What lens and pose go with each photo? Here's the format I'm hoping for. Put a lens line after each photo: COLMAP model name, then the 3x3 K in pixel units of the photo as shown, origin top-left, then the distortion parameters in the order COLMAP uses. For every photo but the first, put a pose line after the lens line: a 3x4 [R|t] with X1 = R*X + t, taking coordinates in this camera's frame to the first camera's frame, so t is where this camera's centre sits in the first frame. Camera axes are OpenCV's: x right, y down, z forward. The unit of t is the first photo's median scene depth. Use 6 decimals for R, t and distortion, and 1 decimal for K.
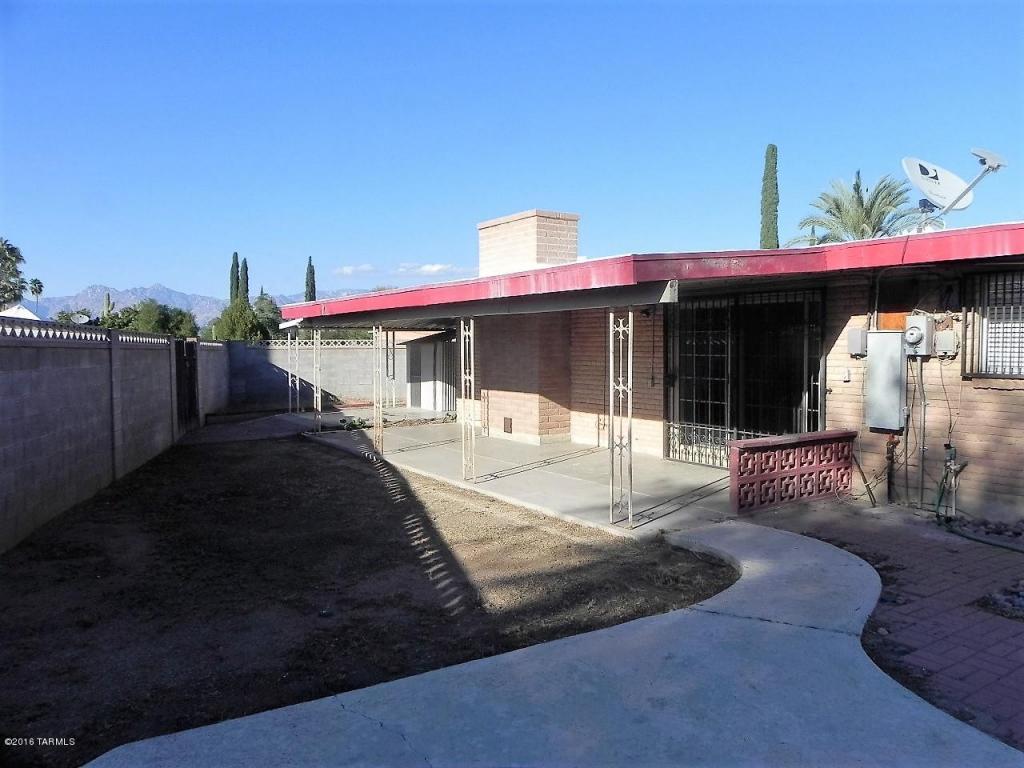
lens RADIAL K [[761.8, 0, 515.5], [0, 761.8, 386.8], [0, 0, 1]] dist [0.007938, 0.006074]
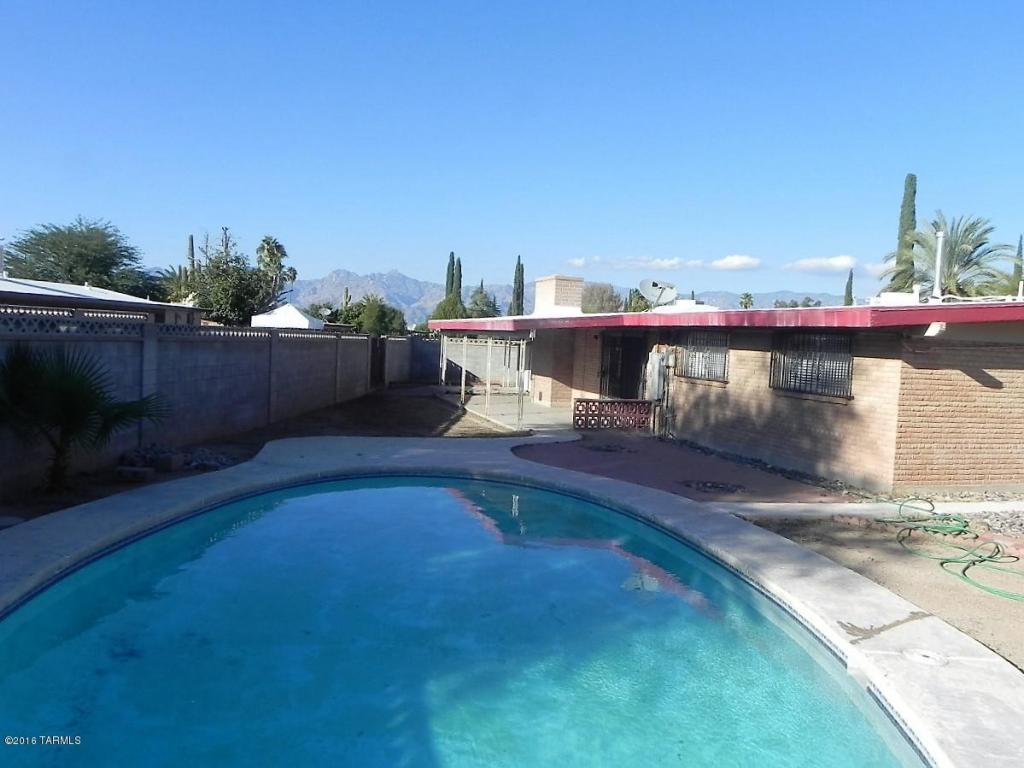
lens RADIAL K [[842.0, 0, 515.3], [0, 842.0, 385.8], [0, 0, 1]] dist [-0.001644, -0.029620]
pose [[0.956311, 0.064823, -0.285074, 0.461564], [-0.065196, 0.997839, 0.008189, 0.014652], [0.284988, 0.010754, 0.958471, -0.823720]]
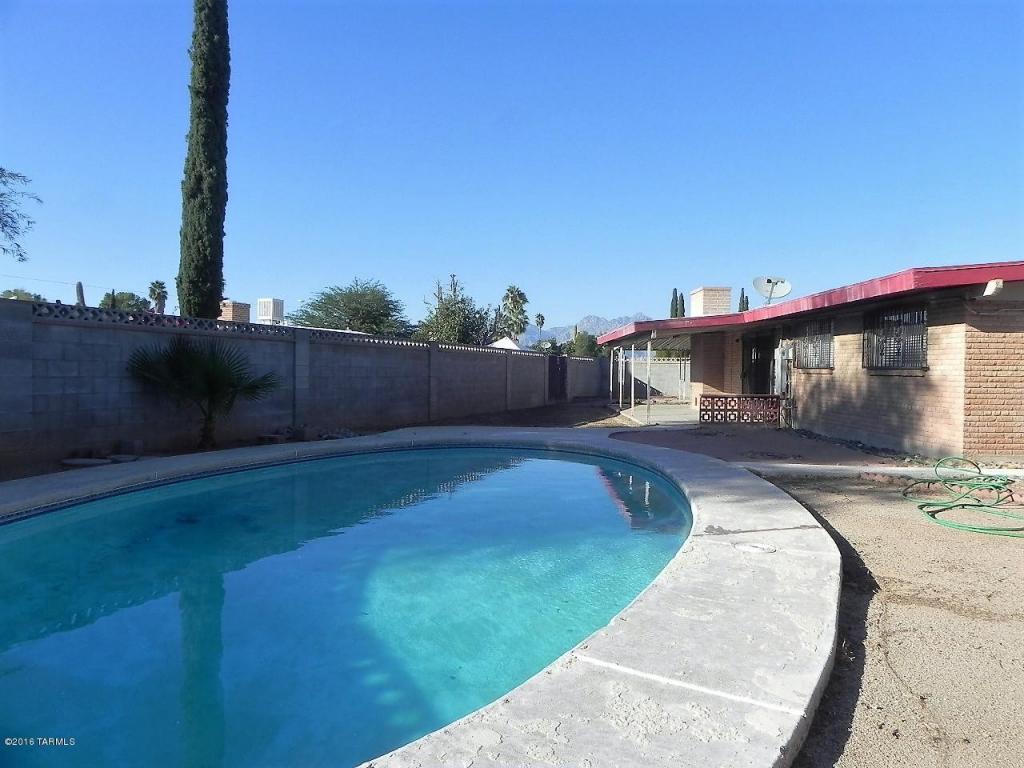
lens RADIAL K [[778.8, 0, 502.3], [0, 778.8, 378.3], [0, 0, 1]] dist [-0.021447, -0.021527]
pose [[0.814352, 0.019122, -0.580056, 0.669748], [-0.044757, 0.998550, -0.029917, 0.069191], [0.578643, 0.050325, 0.814027, -0.772529]]
